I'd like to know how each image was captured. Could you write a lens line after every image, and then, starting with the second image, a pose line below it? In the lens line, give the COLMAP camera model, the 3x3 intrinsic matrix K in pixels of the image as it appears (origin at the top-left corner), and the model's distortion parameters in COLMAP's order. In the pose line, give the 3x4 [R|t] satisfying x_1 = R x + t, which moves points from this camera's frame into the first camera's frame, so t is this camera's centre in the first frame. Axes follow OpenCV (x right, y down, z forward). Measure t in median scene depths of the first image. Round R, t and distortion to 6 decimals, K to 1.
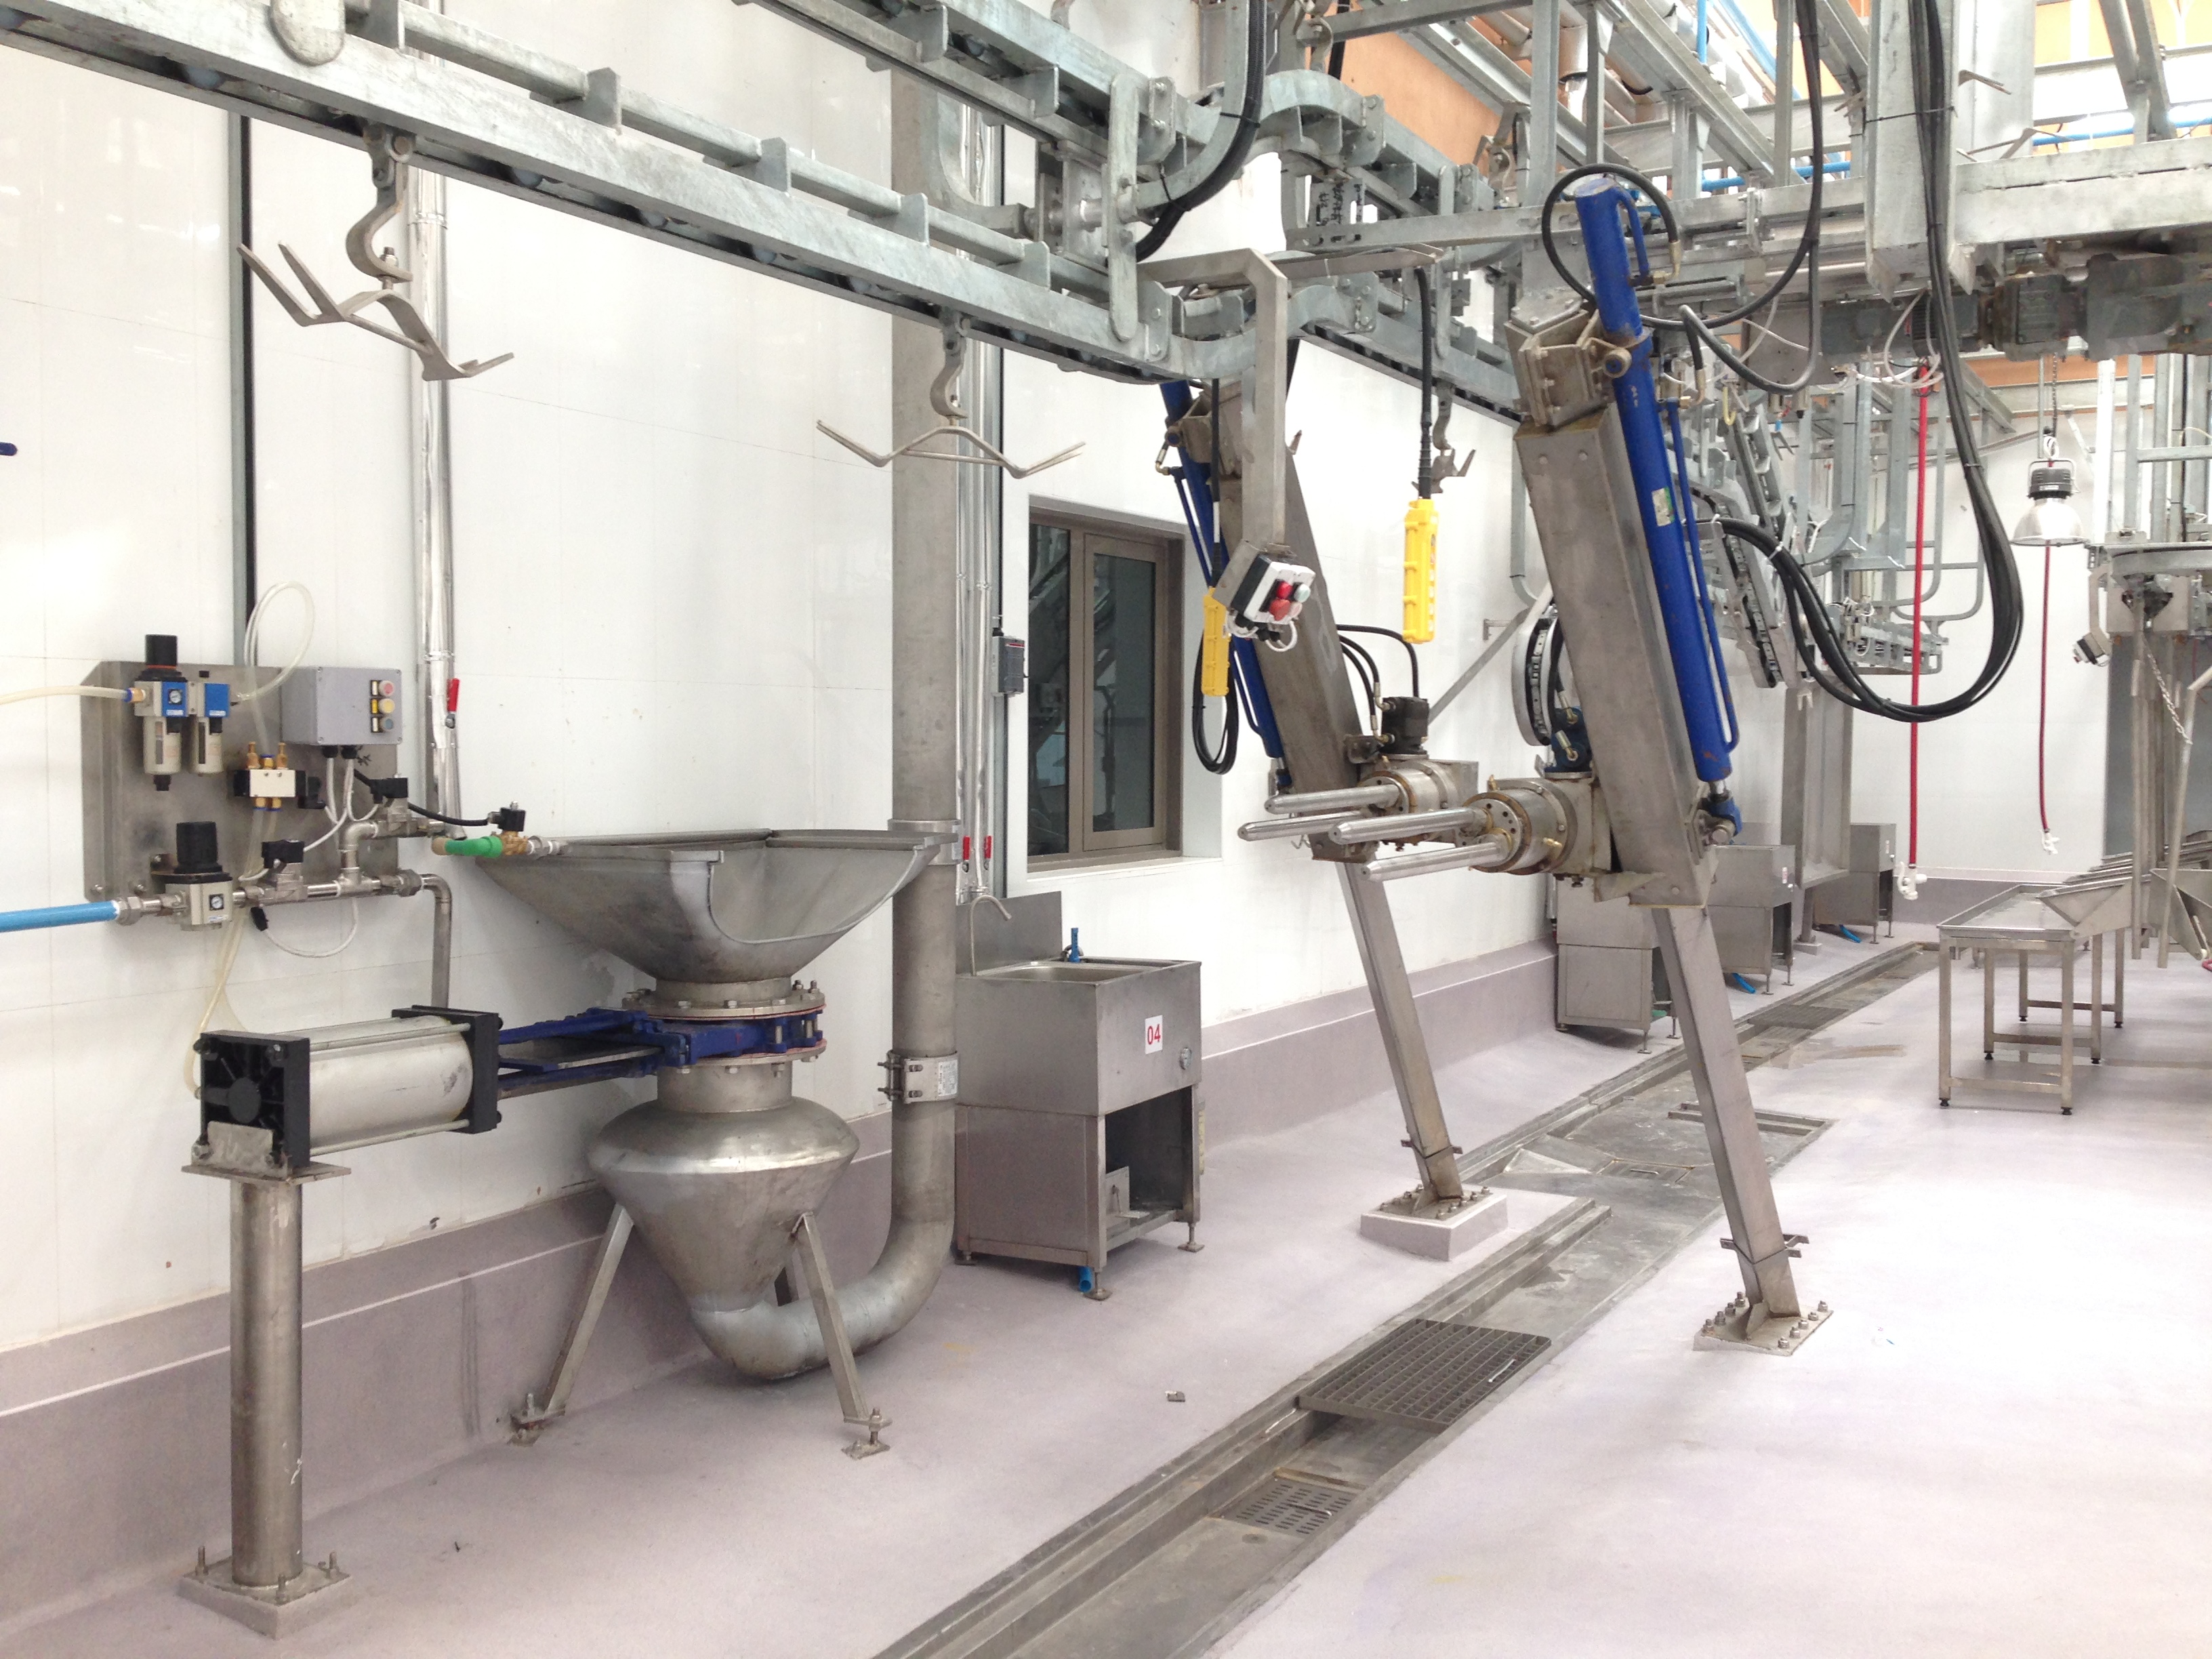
lens RADIAL K [[2034.1, 0, 1106.0], [0, 2034.1, 829.5], [0, 0, 1]] dist [0.096324, -0.138235]
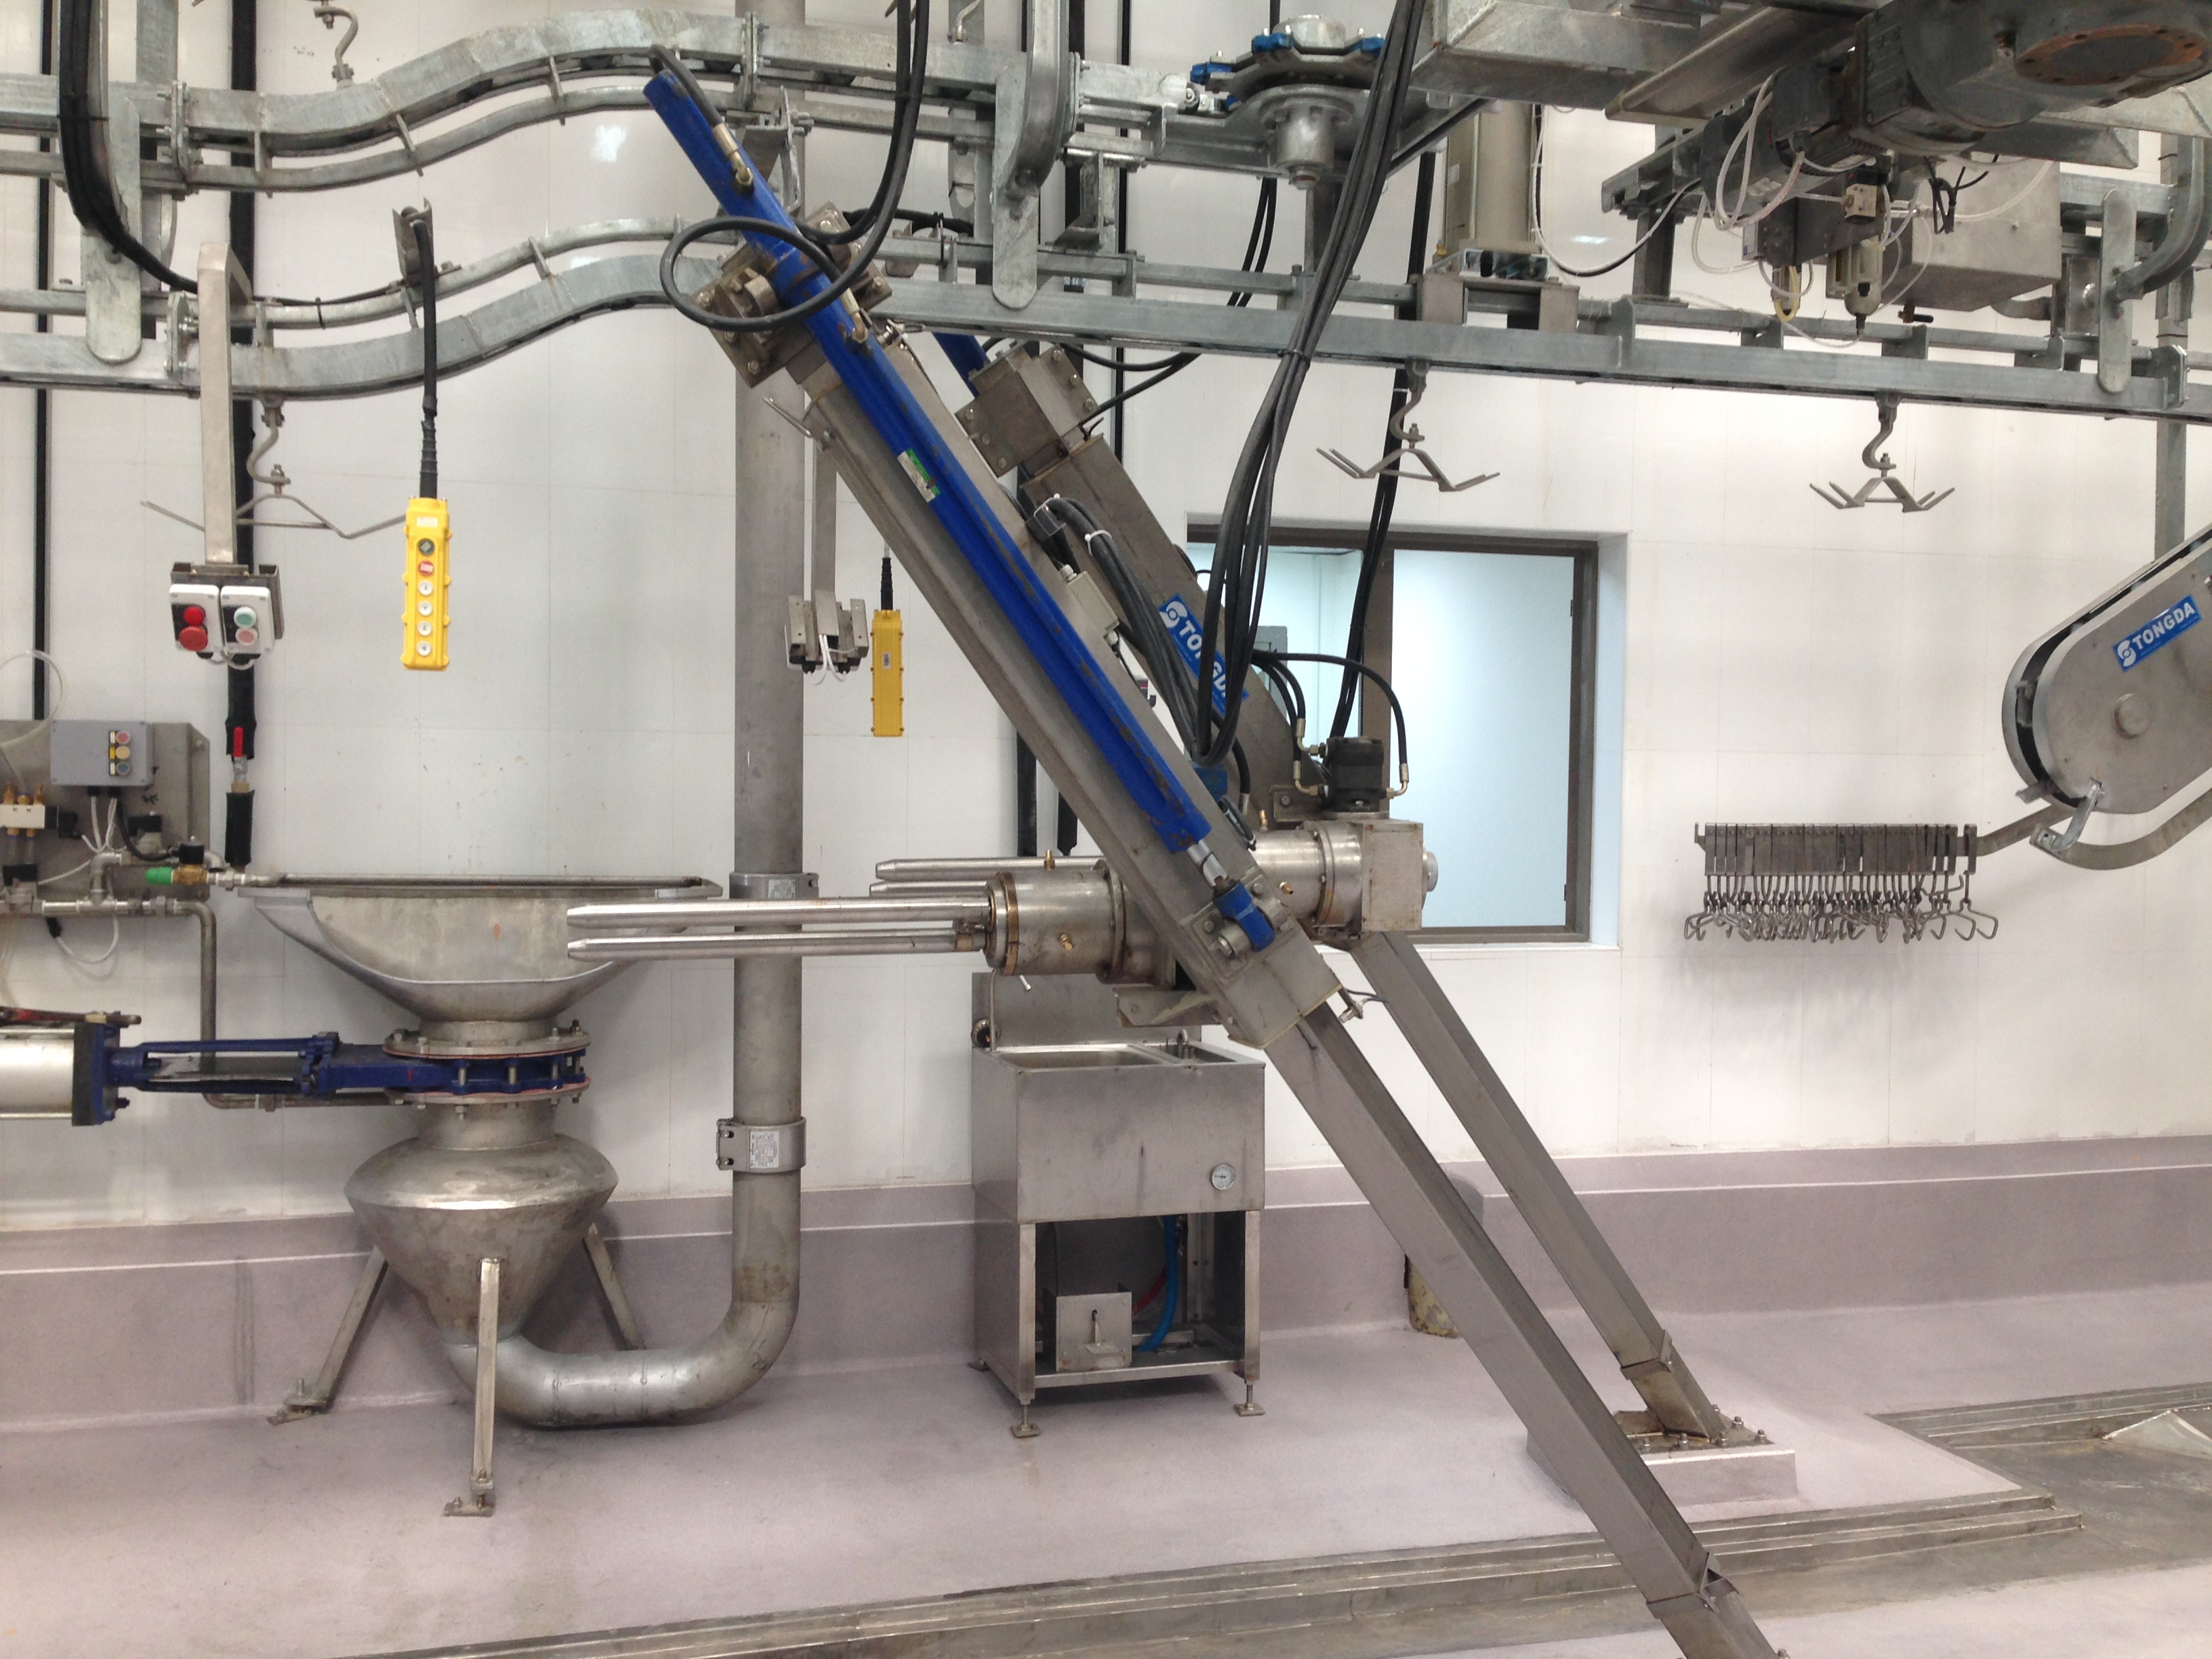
lens RADIAL K [[2034.1, 0, 1106.0], [0, 2034.1, 829.5], [0, 0, 1]] dist [0.096324, -0.138235]
pose [[0.714561, 0.023801, -0.699168, 0.688458], [-0.040964, 0.999130, -0.007854, -0.023933], [0.698373, 0.034253, 0.714914, 0.438839]]
